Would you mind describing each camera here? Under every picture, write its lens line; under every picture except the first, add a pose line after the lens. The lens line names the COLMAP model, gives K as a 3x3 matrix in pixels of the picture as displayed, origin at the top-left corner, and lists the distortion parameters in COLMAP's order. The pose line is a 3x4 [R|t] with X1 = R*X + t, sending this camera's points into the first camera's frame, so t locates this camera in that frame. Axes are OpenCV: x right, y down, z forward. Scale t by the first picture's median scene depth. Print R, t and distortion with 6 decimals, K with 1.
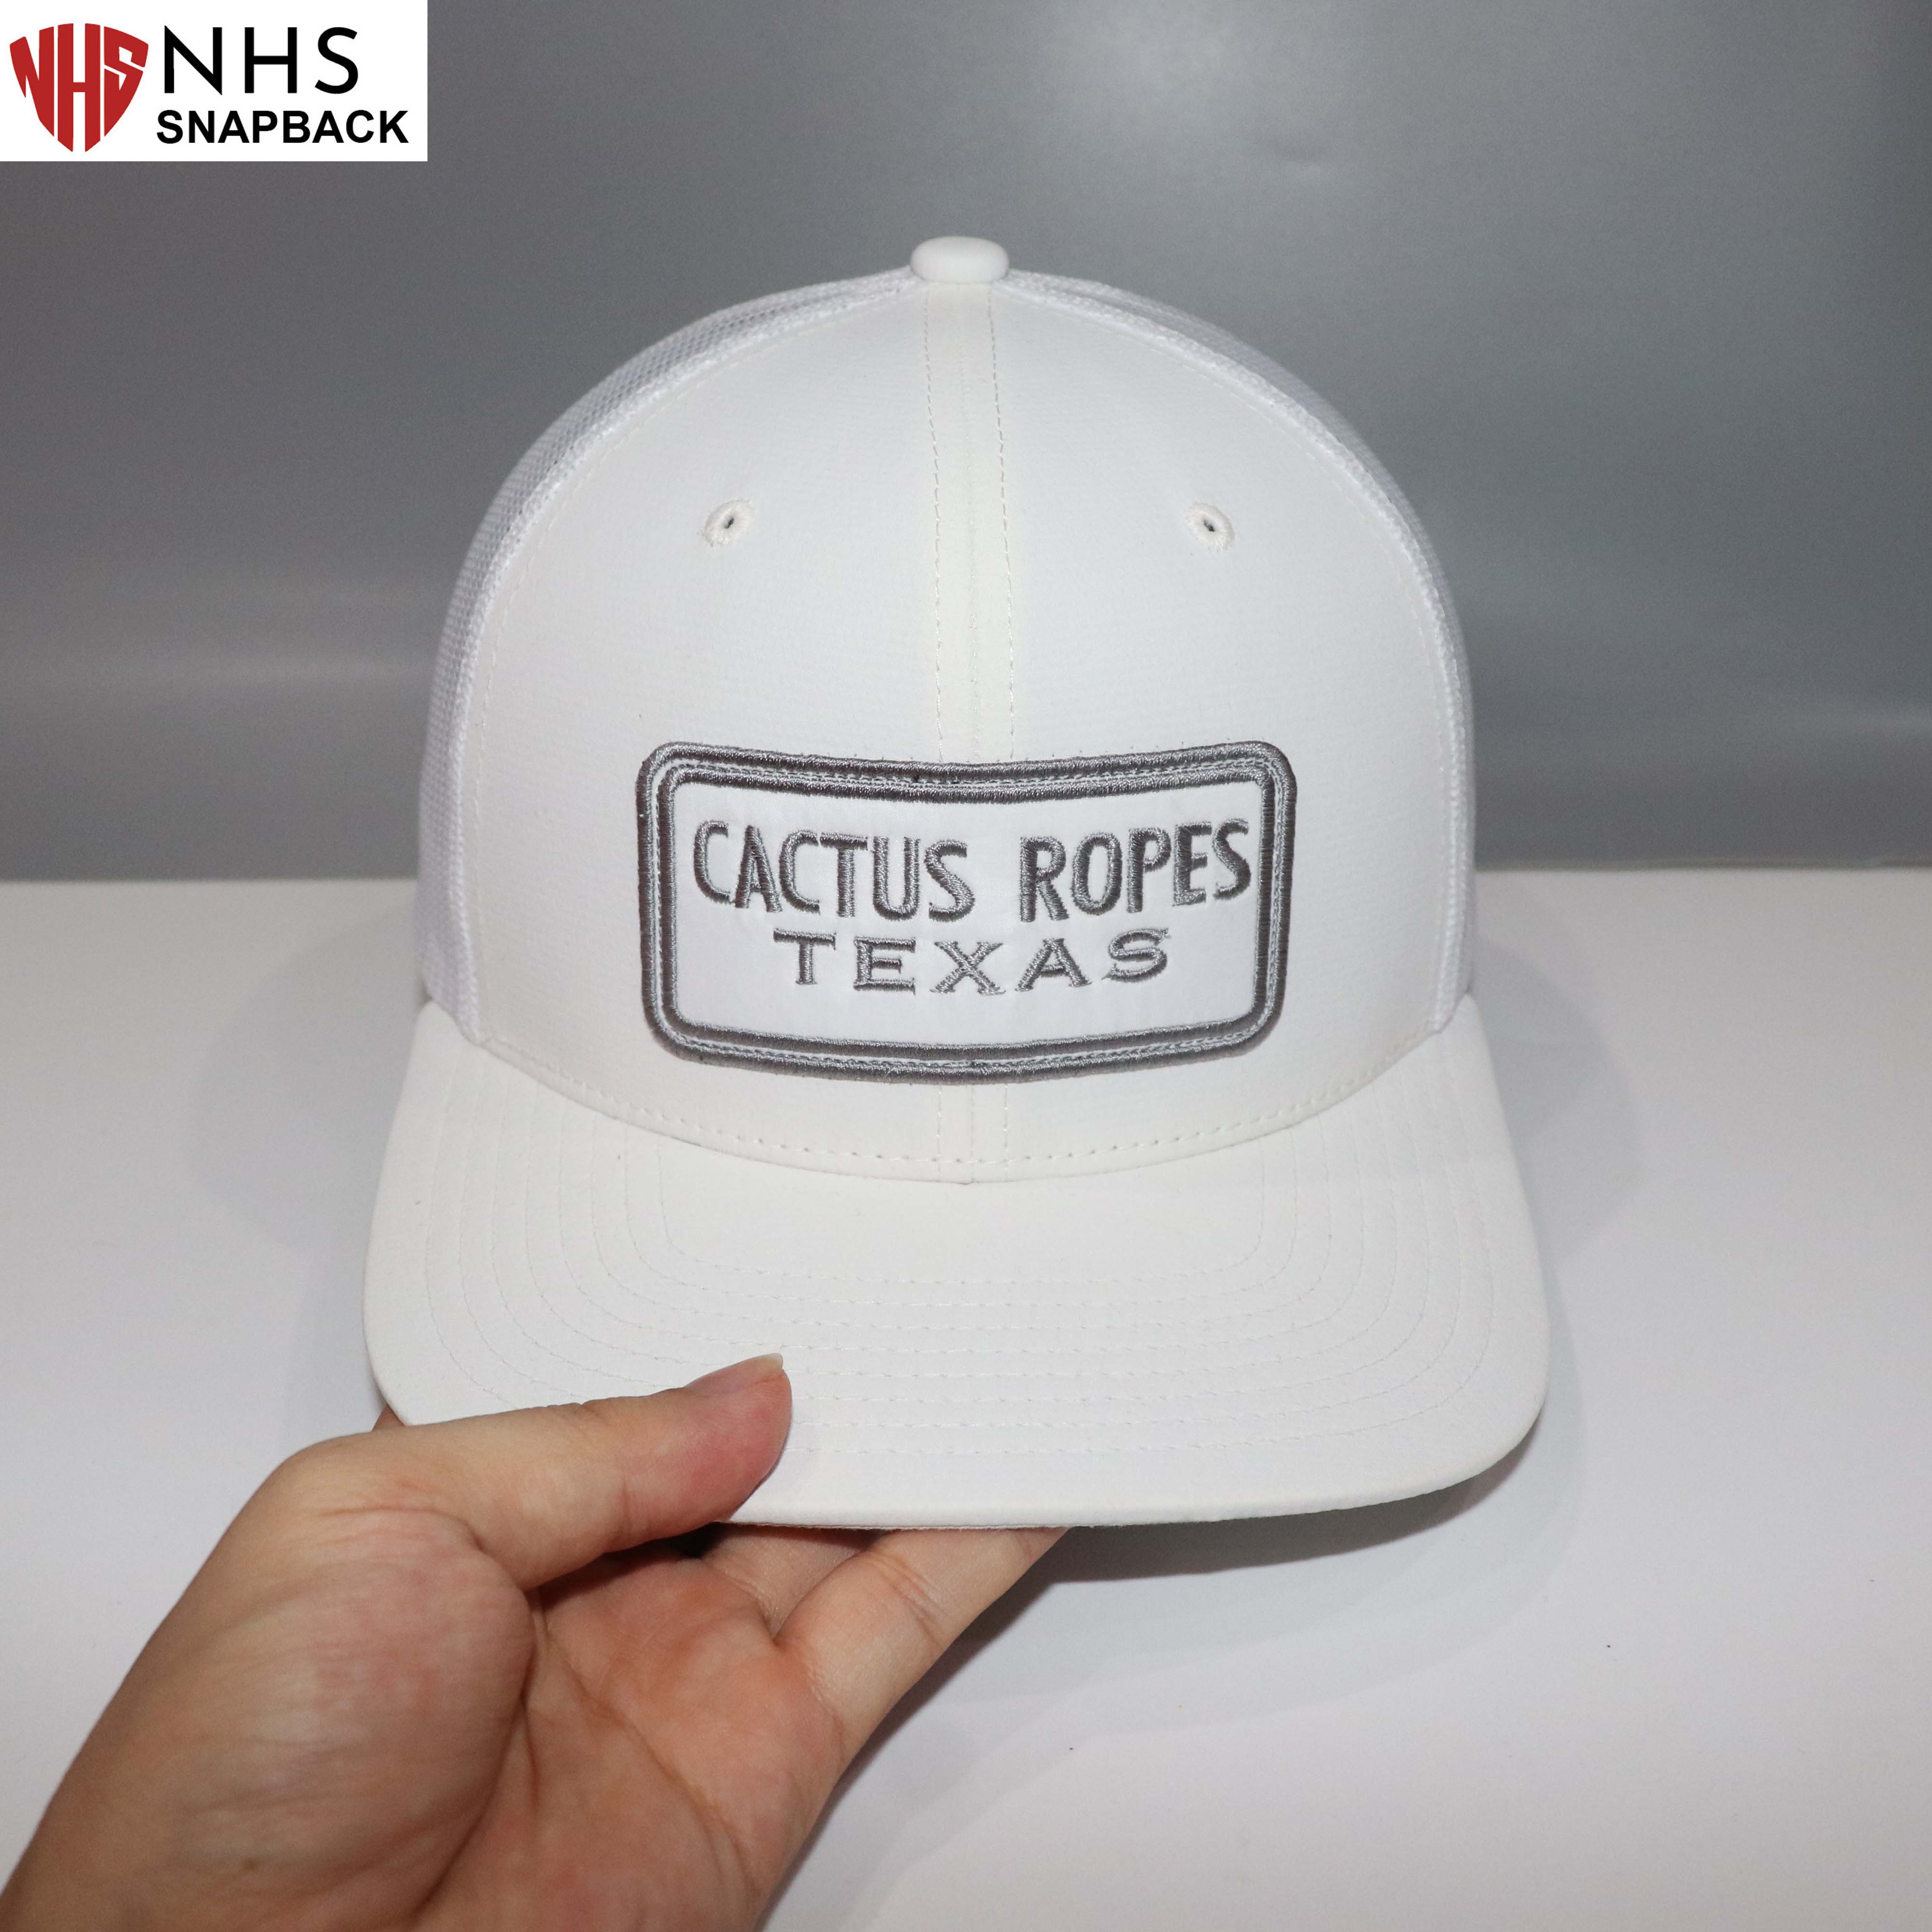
lens RADIAL K [[2387.1, 0, 966.0], [0, 2387.1, 966.0], [0, 0, 1]] dist [-0.131814, -0.000253]
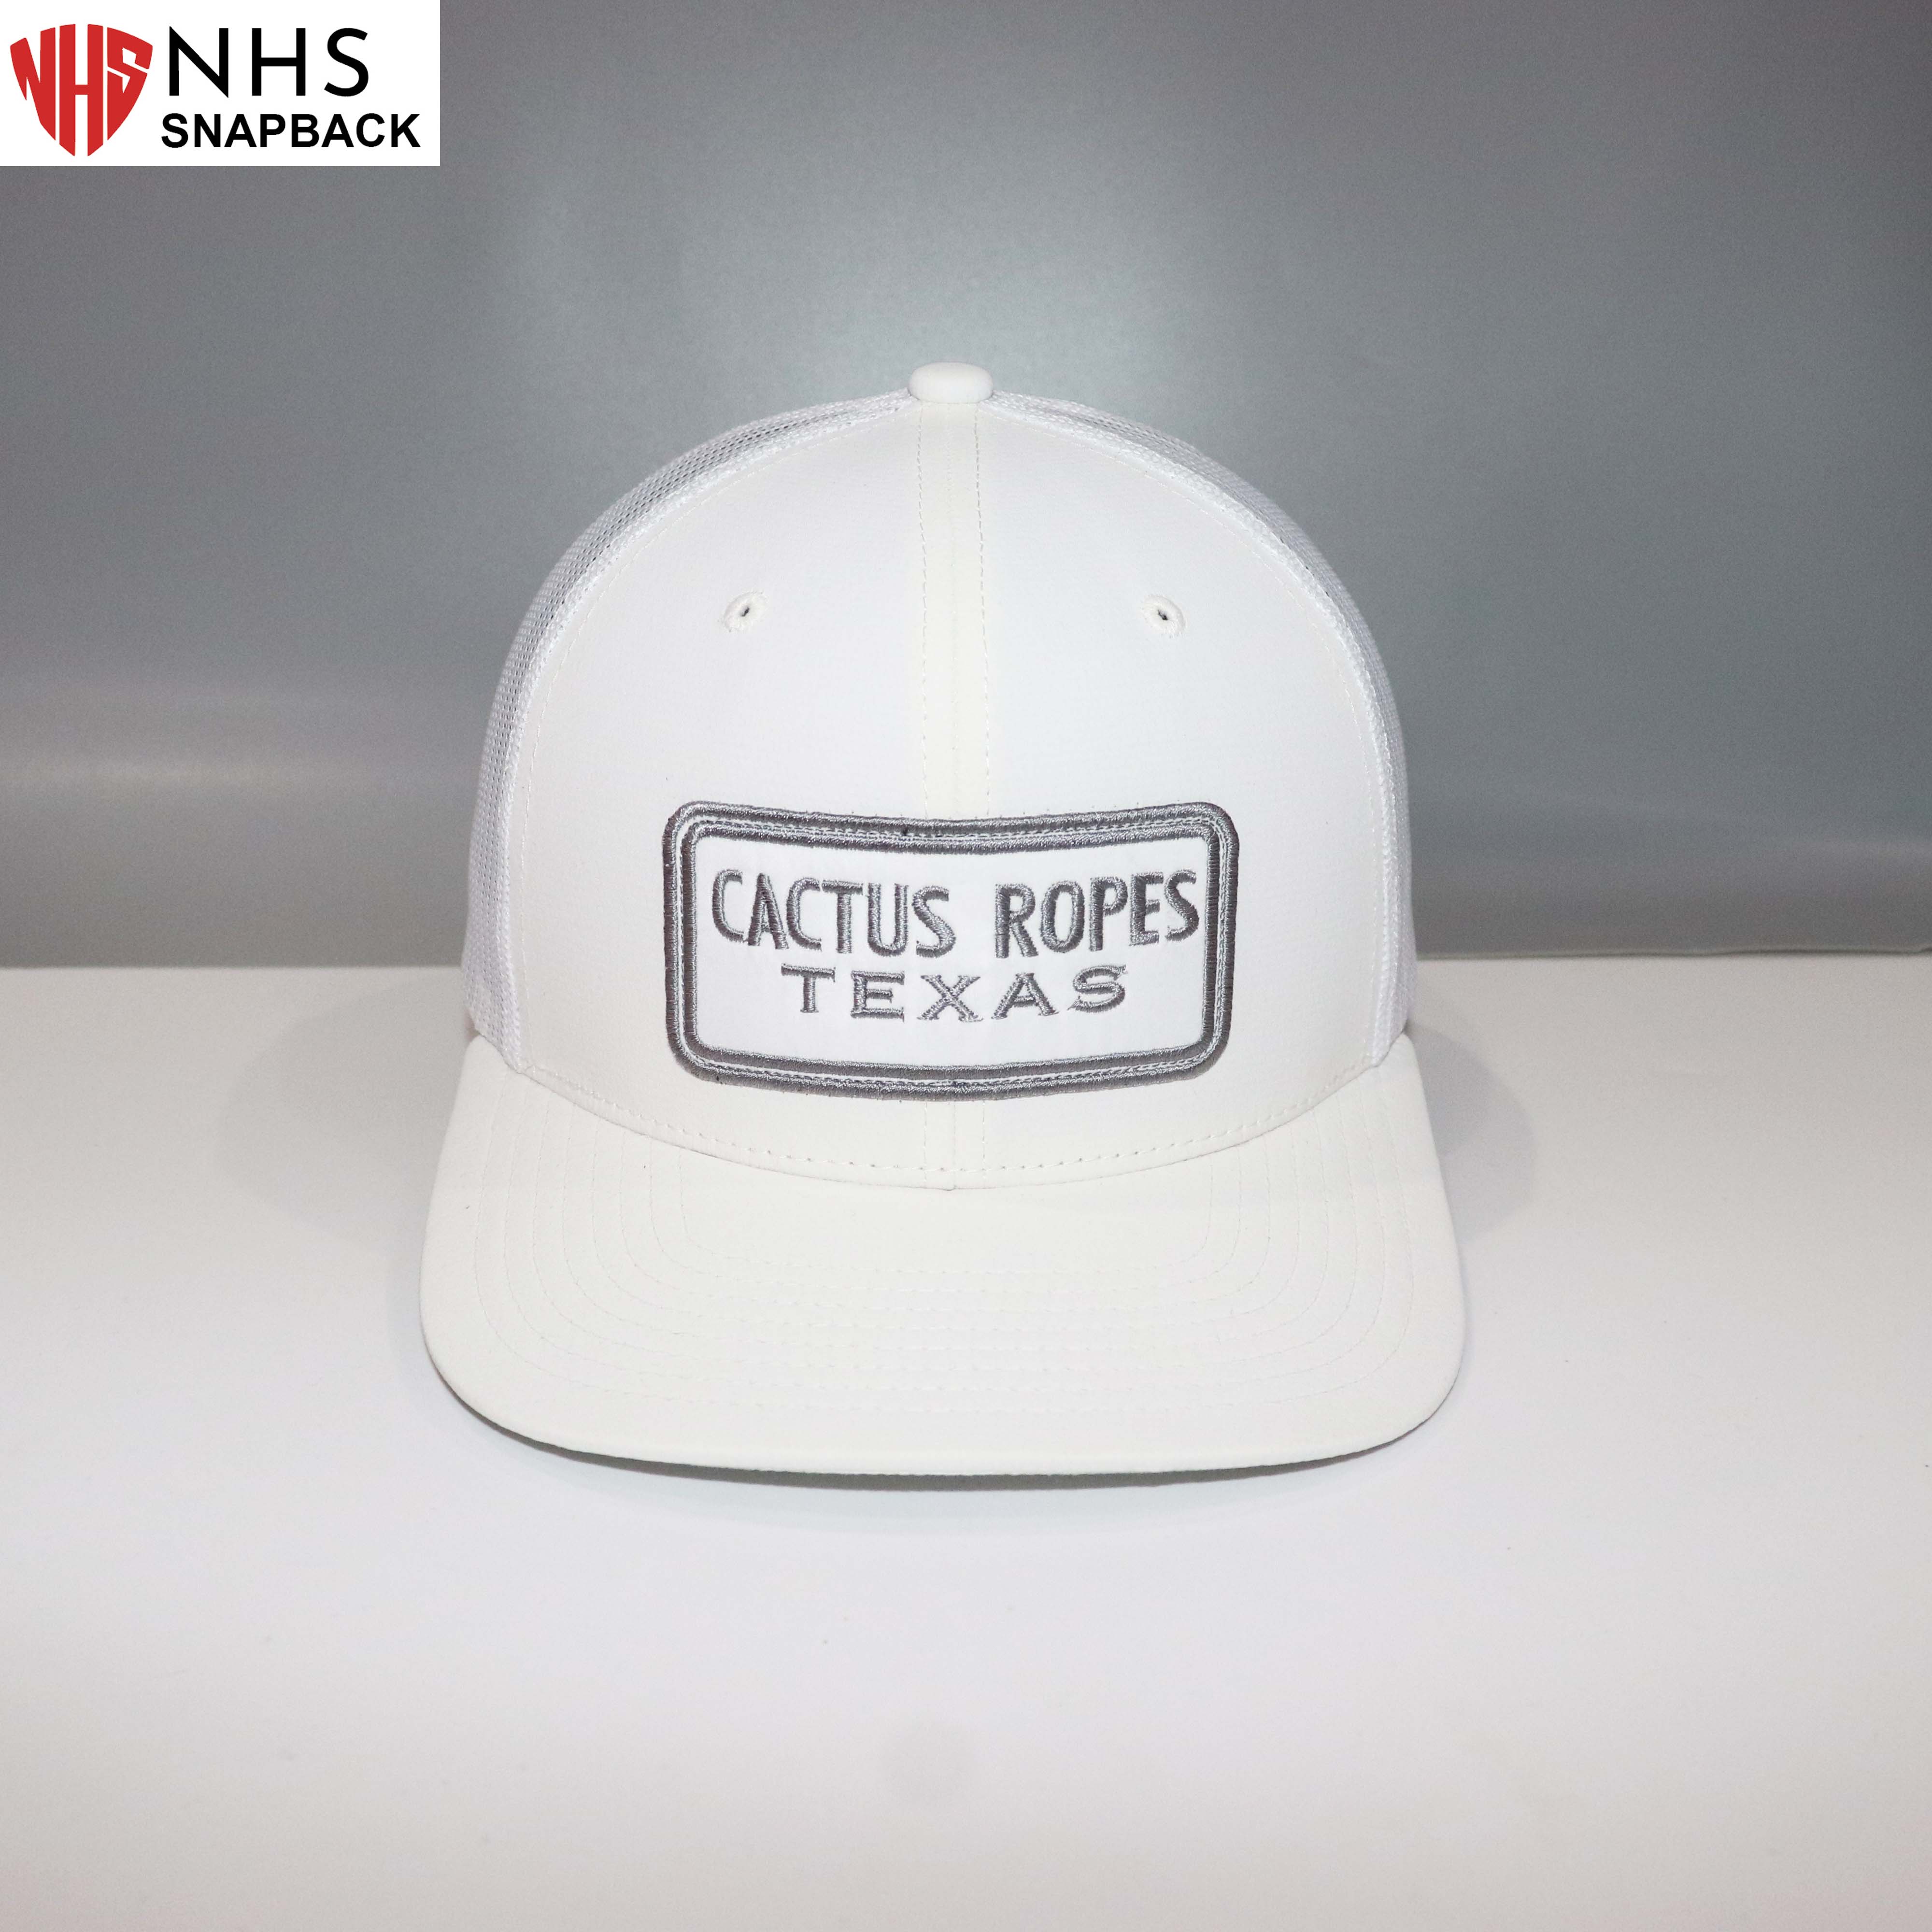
lens RADIAL K [[2387.1, 0, 966.0], [0, 2387.1, 966.0], [0, 0, 1]] dist [-0.131814, -0.000253]
pose [[0.999940, 0.004042, -0.010137, 0.019747], [-0.004443, 0.999195, -0.039866, 0.030605], [0.009967, 0.039909, 0.999154, -0.145246]]
